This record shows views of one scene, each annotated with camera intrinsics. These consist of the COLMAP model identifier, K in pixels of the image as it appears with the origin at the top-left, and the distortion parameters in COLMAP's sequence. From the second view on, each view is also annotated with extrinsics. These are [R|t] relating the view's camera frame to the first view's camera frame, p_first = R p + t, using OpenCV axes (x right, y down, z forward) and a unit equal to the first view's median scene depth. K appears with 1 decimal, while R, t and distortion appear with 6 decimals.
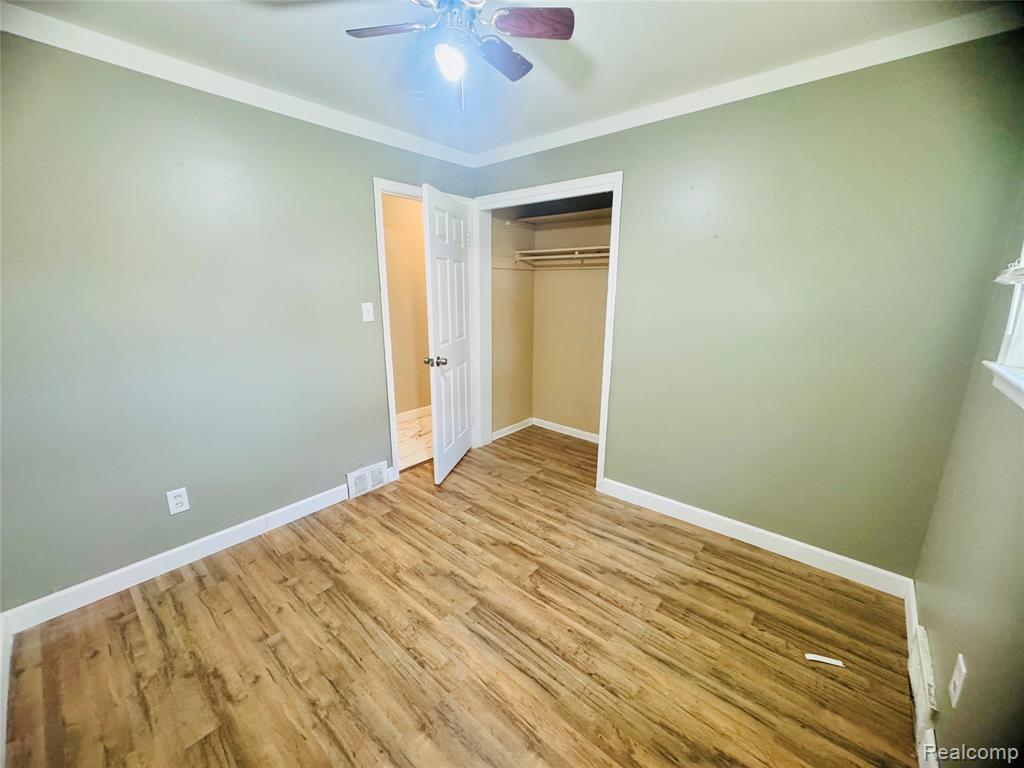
lens RADIAL K [[408.5, 0, 512.0], [0, 408.5, 384.0], [0, 0, 1]] dist [-0.000191, 0.000025]
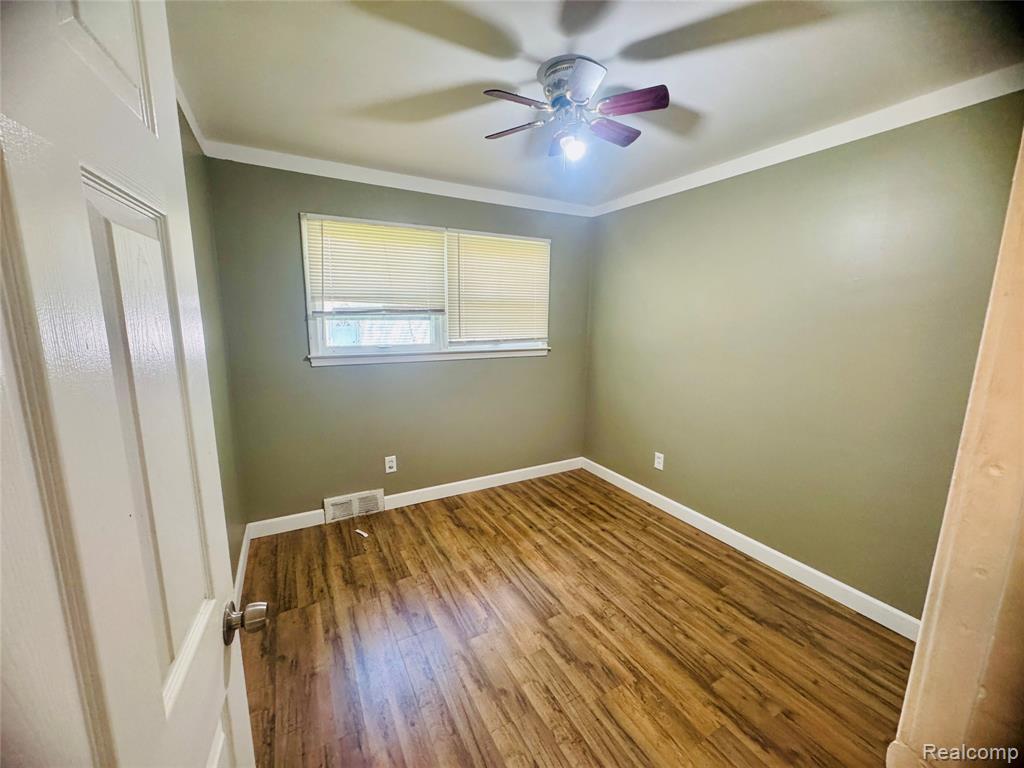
lens RADIAL K [[408.5, 0, 512.0], [0, 408.5, 384.0], [0, 0, 1]] dist [-0.000191, 0.000025]
pose [[-0.937175, -0.071816, 0.341387, -0.333602], [0.068725, 0.921399, 0.382494, -0.462523], [-0.342023, 0.381926, -0.858576, 1.807996]]
